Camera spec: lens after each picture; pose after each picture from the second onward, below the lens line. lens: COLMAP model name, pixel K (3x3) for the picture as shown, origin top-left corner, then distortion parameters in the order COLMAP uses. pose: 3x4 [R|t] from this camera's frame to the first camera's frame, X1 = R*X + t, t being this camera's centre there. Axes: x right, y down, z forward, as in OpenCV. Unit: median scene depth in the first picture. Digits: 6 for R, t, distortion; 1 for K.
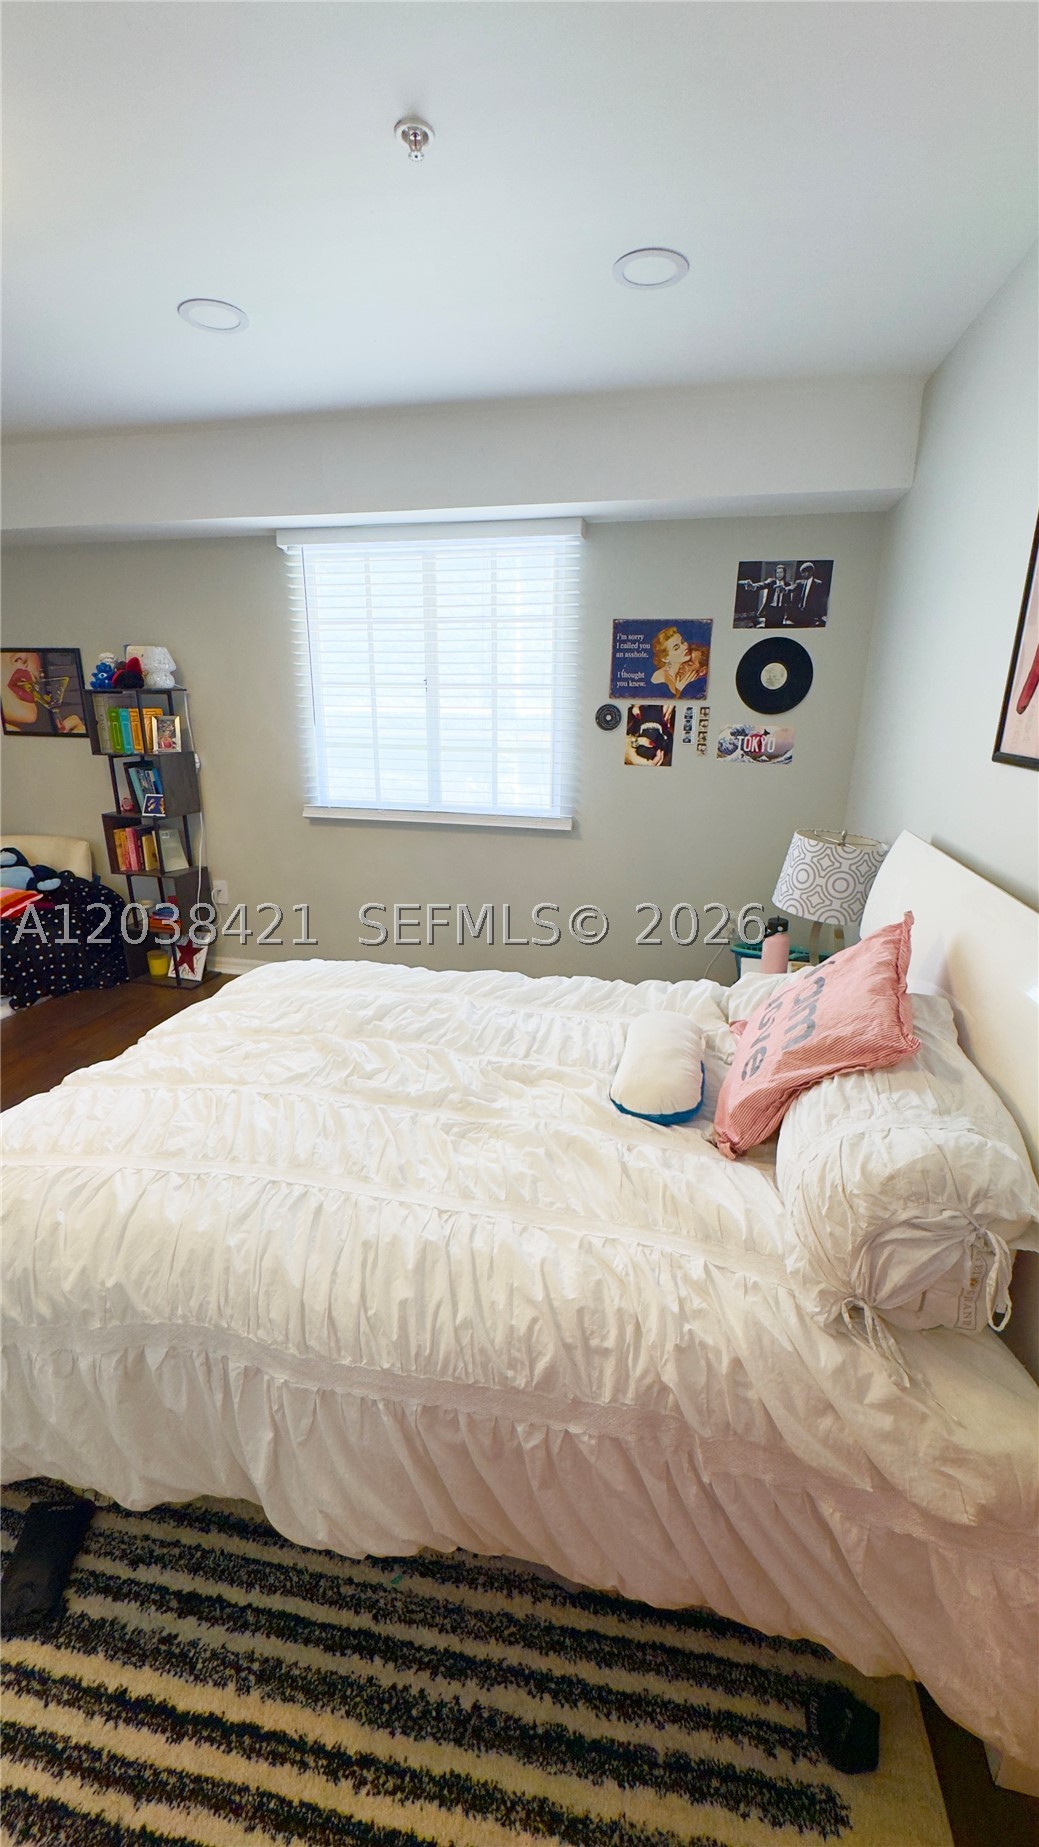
lens RADIAL K [[734.8, 0, 515.2], [0, 734.8, 928.4], [0, 0, 1]] dist [-0.005094, 0.001063]
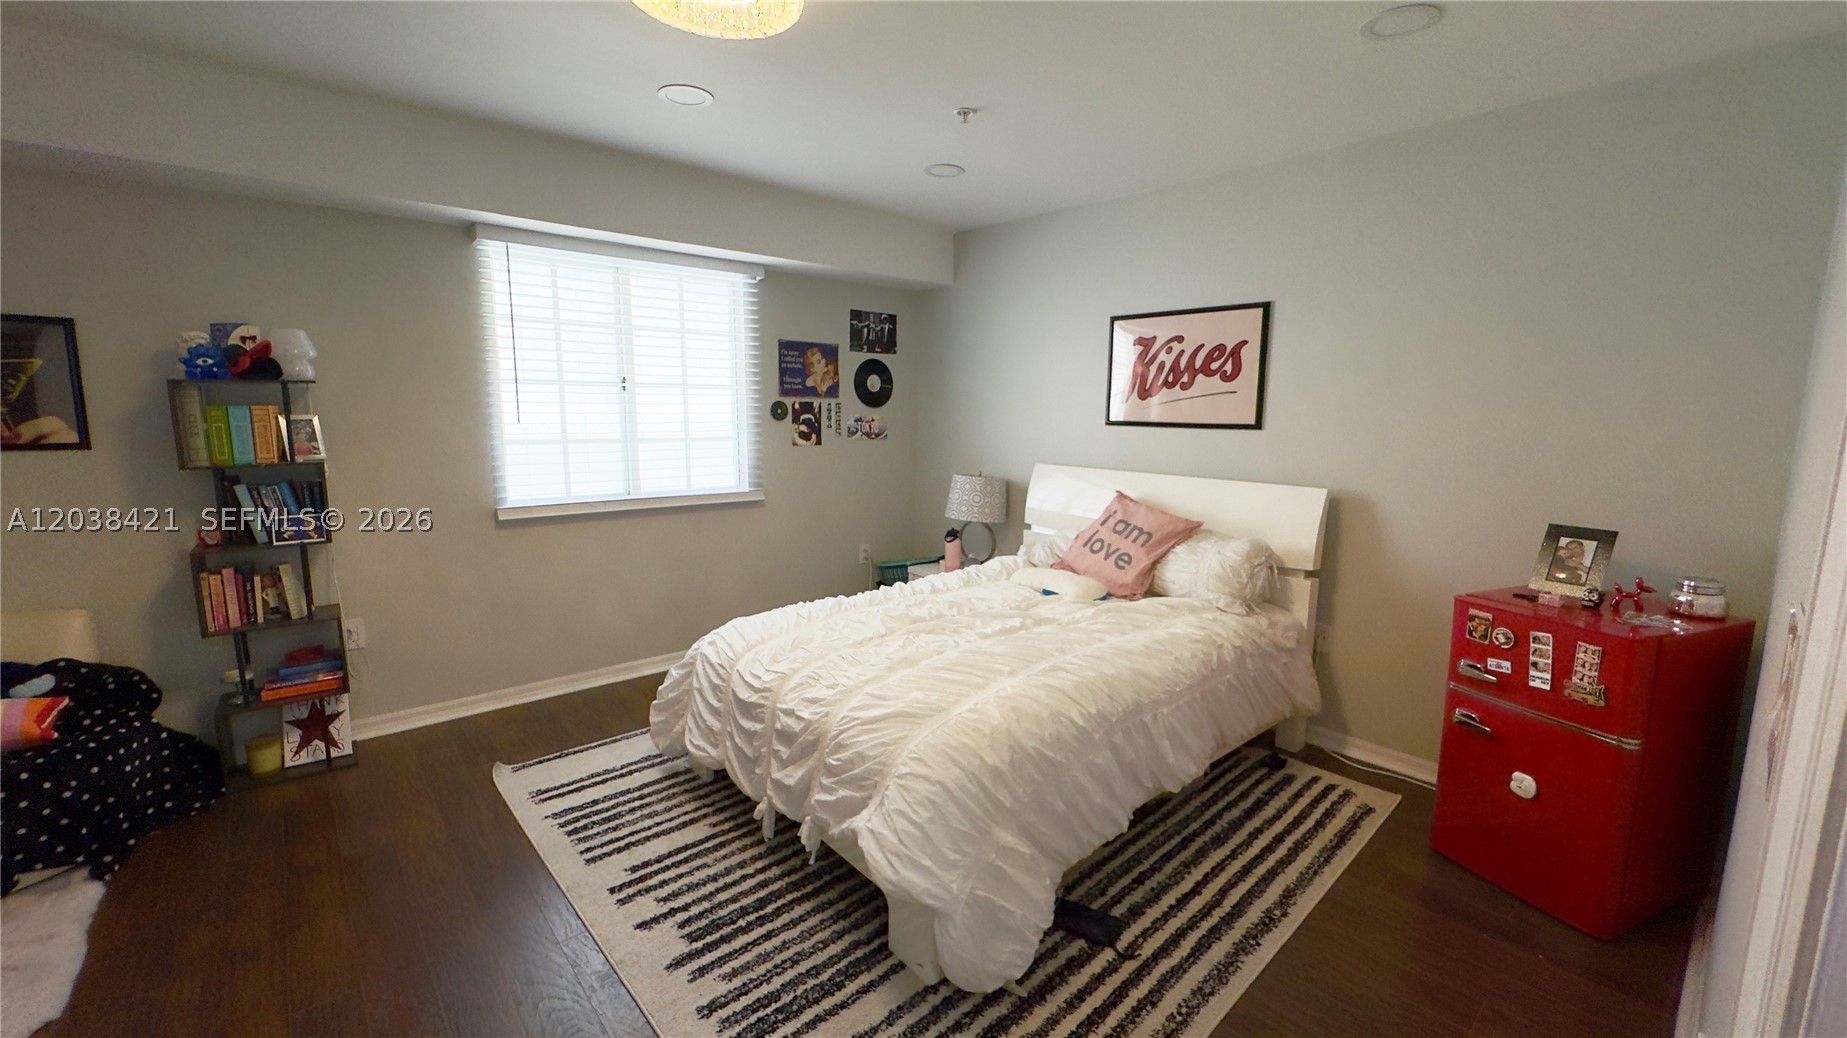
lens RADIAL K [[734.8, 0, 926.1], [0, 734.8, 521.2], [0, 0, 1]] dist [-0.005094, 0.001063]
pose [[0.598348, -0.127035, 0.791101, -0.801318], [0.233377, 0.972172, -0.020403, -0.010522], [-0.766495, 0.196833, 0.611345, 0.045513]]
